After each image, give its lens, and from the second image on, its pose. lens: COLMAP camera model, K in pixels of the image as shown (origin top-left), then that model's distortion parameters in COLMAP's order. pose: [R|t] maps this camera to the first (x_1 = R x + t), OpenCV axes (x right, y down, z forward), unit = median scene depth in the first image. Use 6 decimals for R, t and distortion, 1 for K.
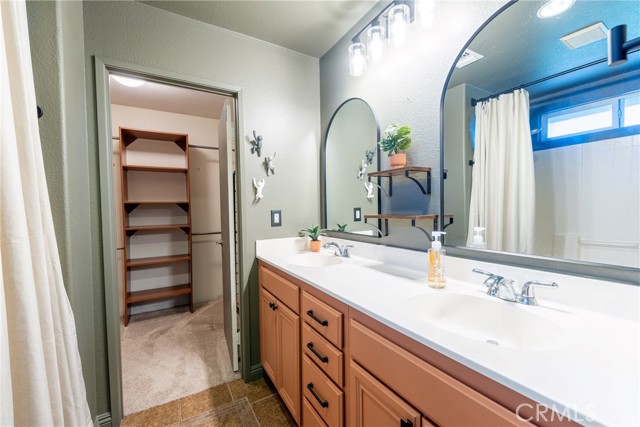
lens RADIAL K [[256.2, 0, 315.4], [0, 256.2, 215.4], [0, 0, 1]] dist [0.001356, -0.000689]
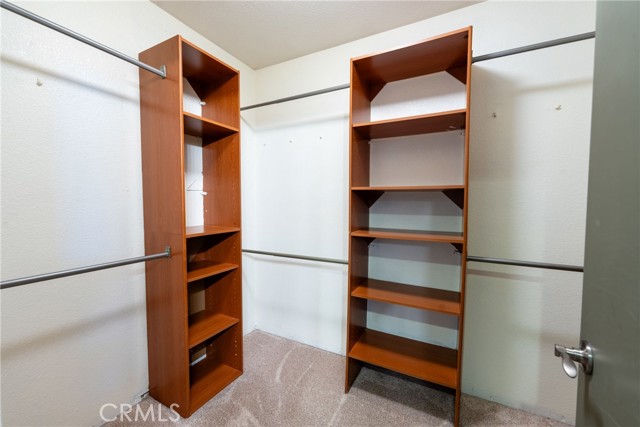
lens RADIAL K [[256.2, 0, 320.0], [0, 256.2, 211.7], [0, 0, 1]] dist [0.001356, -0.000689]
pose [[0.550046, 0.057598, -0.833146, -0.434686], [-0.046487, 0.998184, 0.038316, -0.023951], [0.833839, 0.017655, 0.551725, 0.909782]]
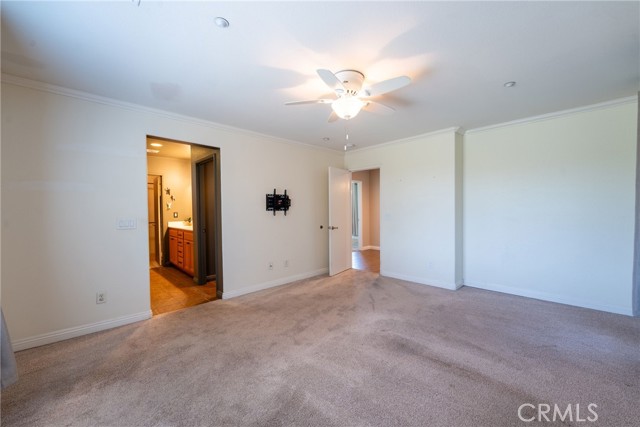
lens RADIAL K [[256.2, 0, 319.2], [0, 256.2, 214.2], [0, 0, 1]] dist [0.001356, -0.000689]
pose [[0.964782, 0.000418, 0.263051, 0.601628], [0.003734, 0.999876, -0.015281, 0.049040], [-0.263025, 0.015725, 0.964661, -2.078553]]
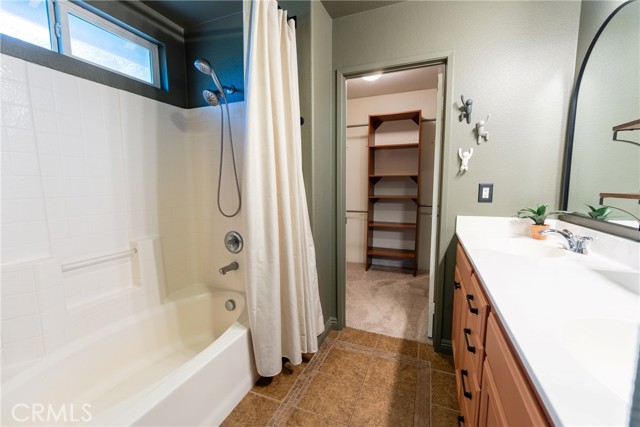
lens RADIAL K [[256.2, 0, 321.9], [0, 256.2, 212.9], [0, 0, 1]] dist [0.001356, -0.000689]
pose [[0.627748, 0.102882, -0.771587, 0.154486], [-0.029934, 0.993685, 0.108142, 0.000448], [0.777841, -0.044790, 0.626864, 0.018550]]
